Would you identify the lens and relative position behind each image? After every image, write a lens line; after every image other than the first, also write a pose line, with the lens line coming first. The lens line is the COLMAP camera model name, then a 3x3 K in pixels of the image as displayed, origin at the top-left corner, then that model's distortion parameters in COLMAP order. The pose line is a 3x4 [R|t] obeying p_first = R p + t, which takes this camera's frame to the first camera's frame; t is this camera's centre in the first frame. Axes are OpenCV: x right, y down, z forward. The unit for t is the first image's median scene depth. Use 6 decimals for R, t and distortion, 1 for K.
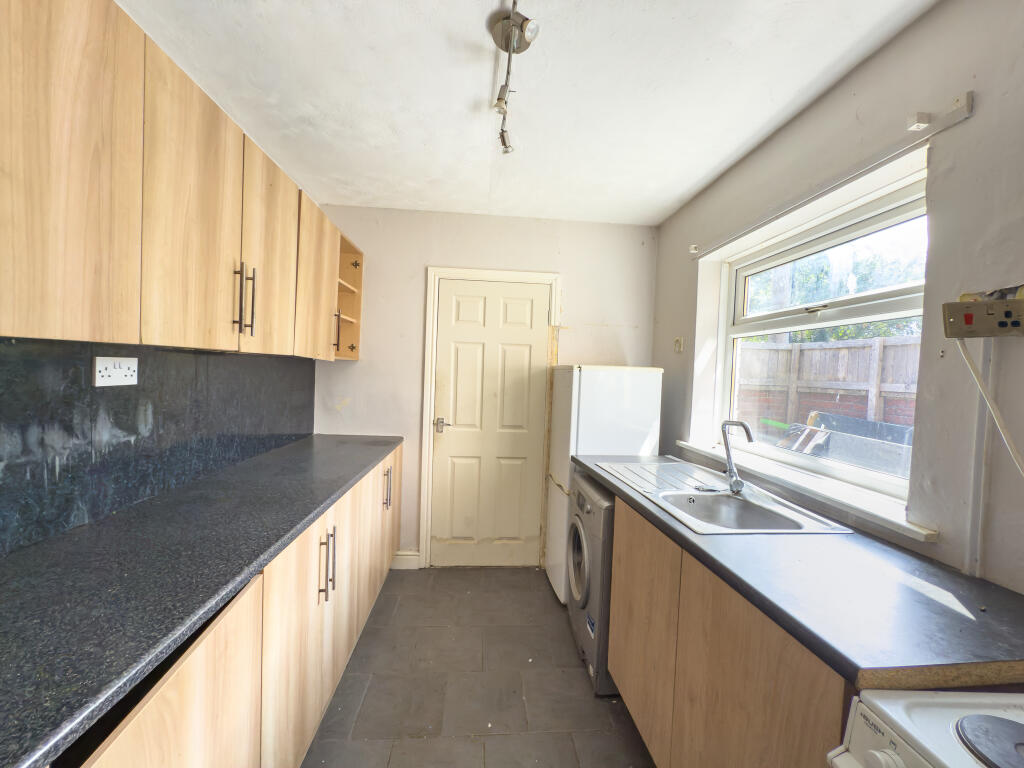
lens RADIAL K [[410.8, 0, 512.2], [0, 410.8, 384.7], [0, 0, 1]] dist [-0.001995, 0.000253]
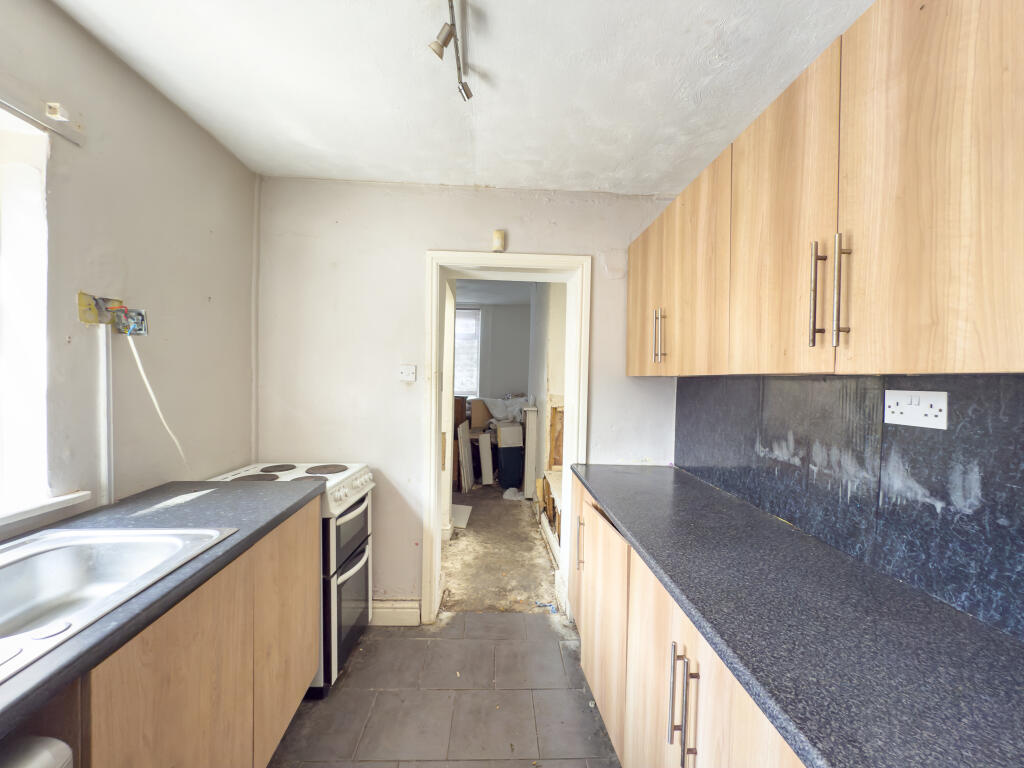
lens RADIAL K [[410.8, 0, 512.2], [0, 410.8, 384.7], [0, 0, 1]] dist [-0.001995, 0.000253]
pose [[-0.997311, -0.062207, 0.038743, -0.152004], [-0.060003, 0.996645, 0.055661, -0.054705], [-0.042075, 0.053187, -0.997698, 1.314810]]
